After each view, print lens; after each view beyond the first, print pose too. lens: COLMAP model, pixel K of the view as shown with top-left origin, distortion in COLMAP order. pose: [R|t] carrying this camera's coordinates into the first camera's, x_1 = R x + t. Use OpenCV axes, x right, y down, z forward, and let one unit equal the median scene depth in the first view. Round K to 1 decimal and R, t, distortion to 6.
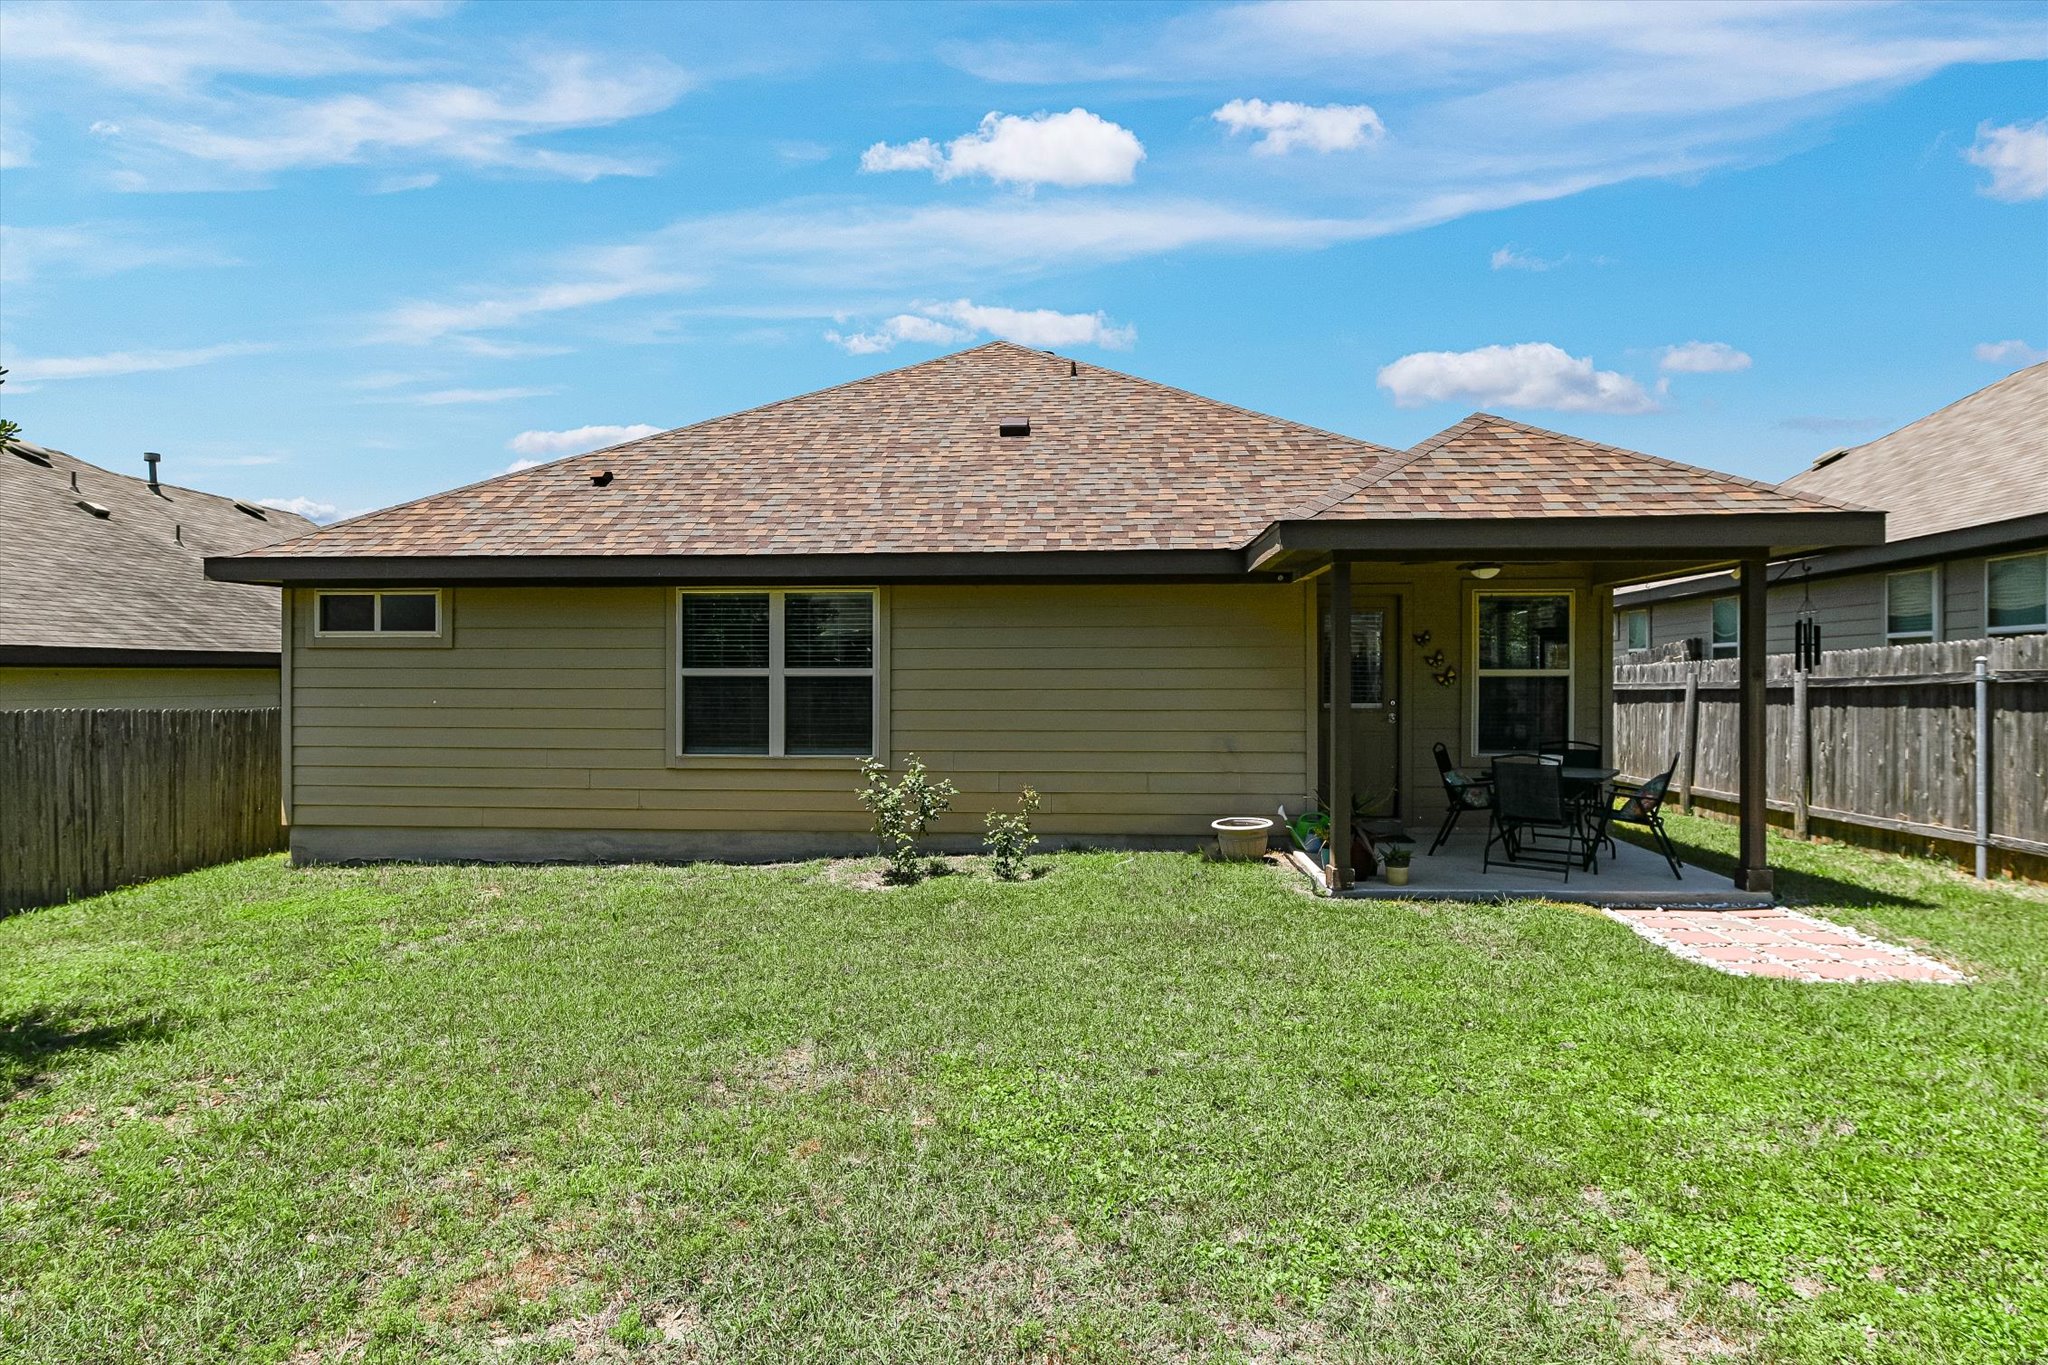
lens RADIAL K [[1107.0, 0, 1023.3], [0, 1107.0, 686.3], [0, 0, 1]] dist [-0.000837, -0.000249]
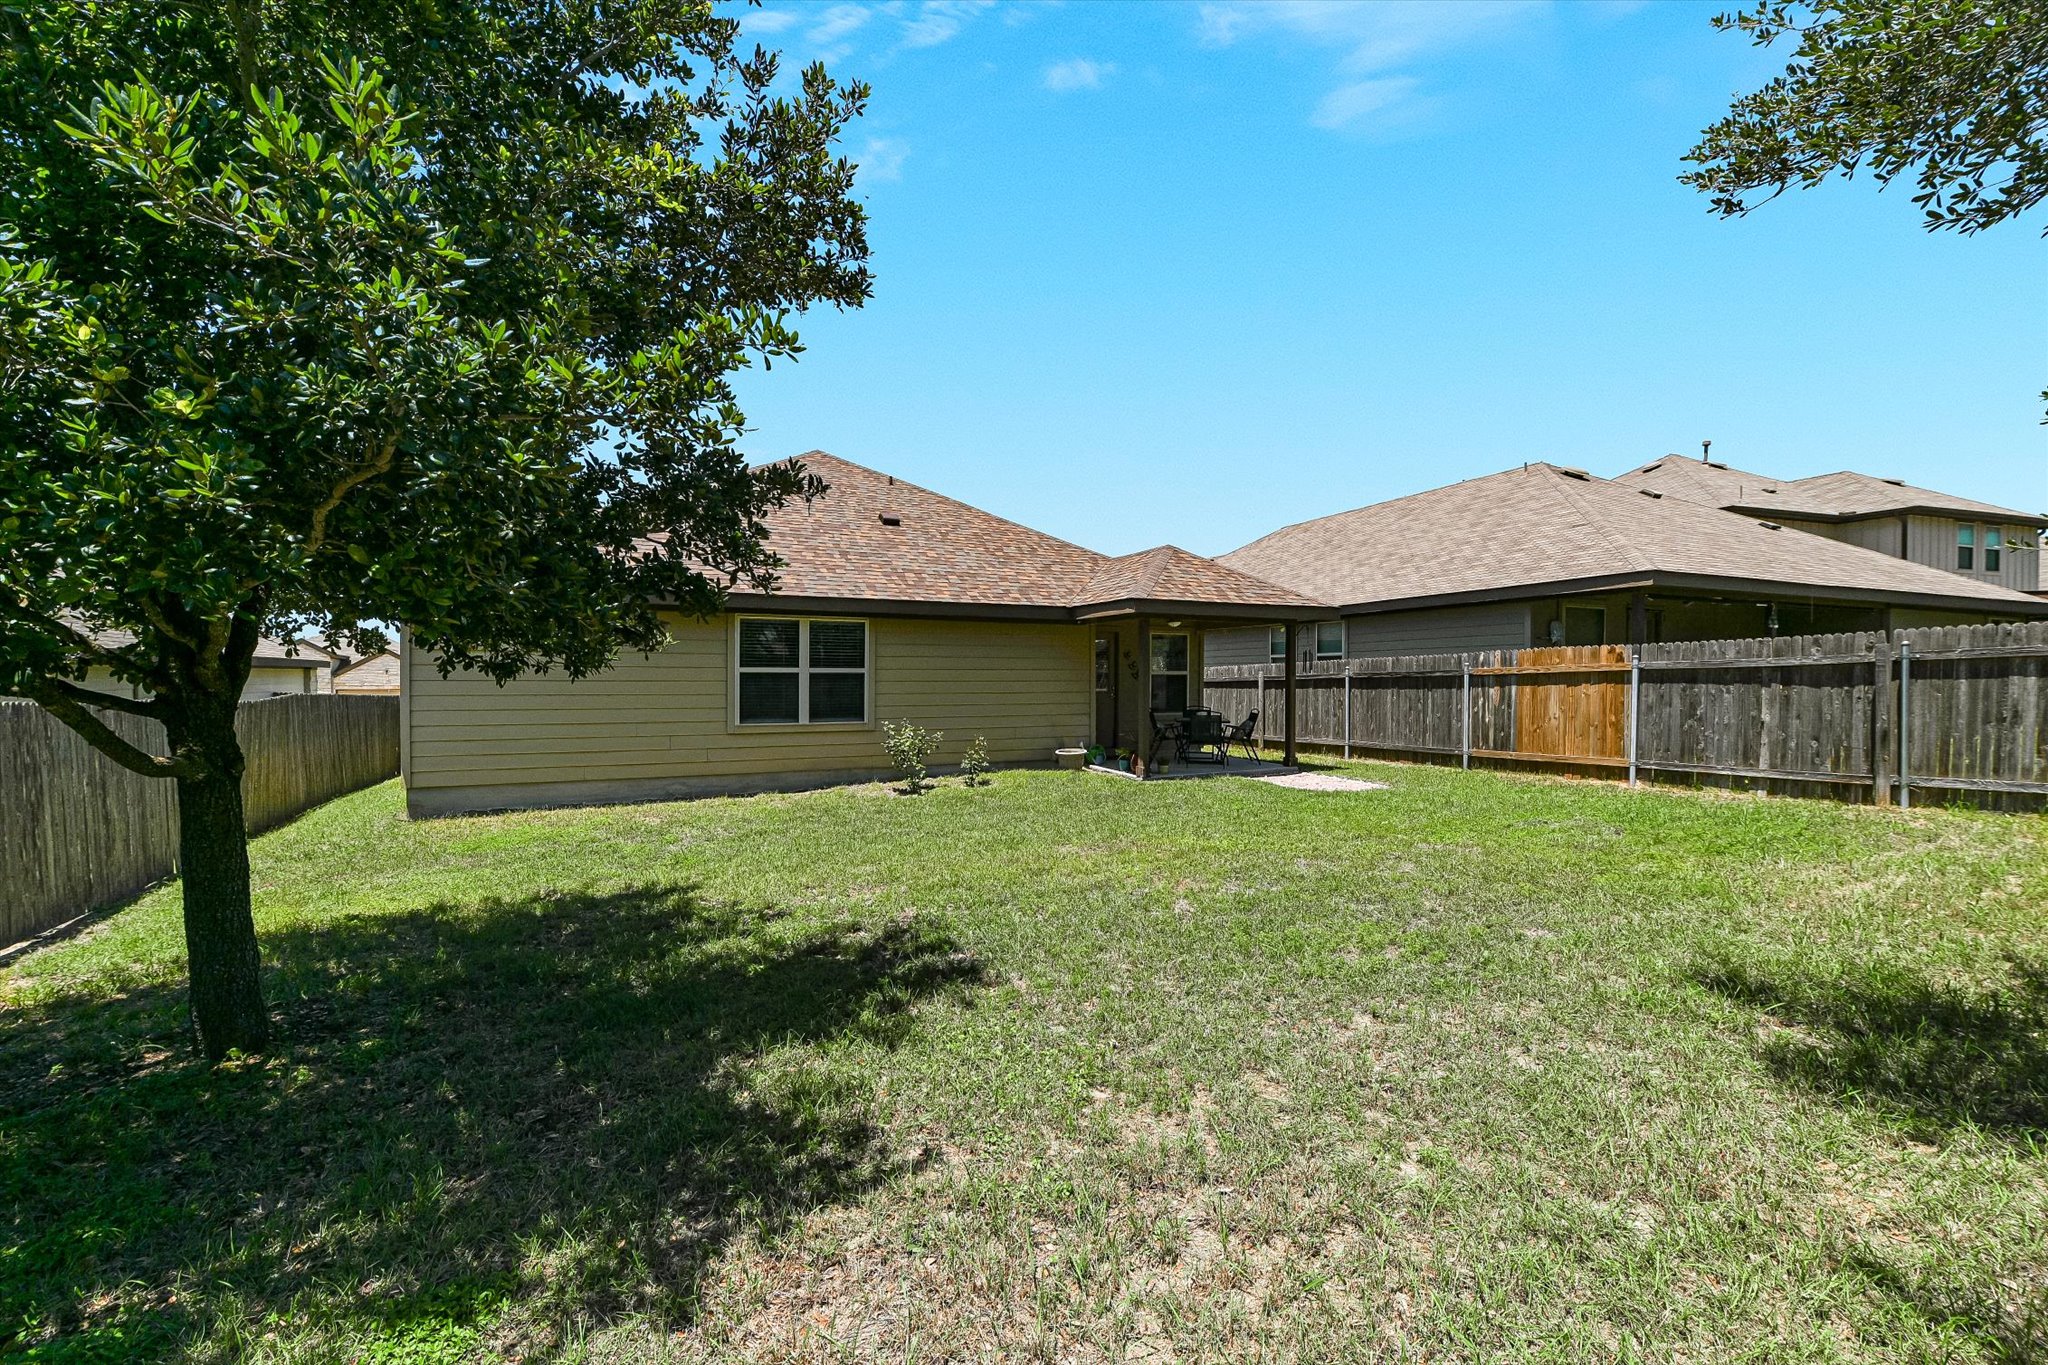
lens RADIAL K [[835.6, 0, 1022.5], [0, 835.6, 688.2], [0, 0, 1]] dist [-0.008709, -0.000153]
pose [[0.867904, -0.005045, 0.496706, -0.562624], [0.002786, 0.999982, 0.005288, 0.007393], [-0.496724, -0.003205, 0.867903, -0.194262]]
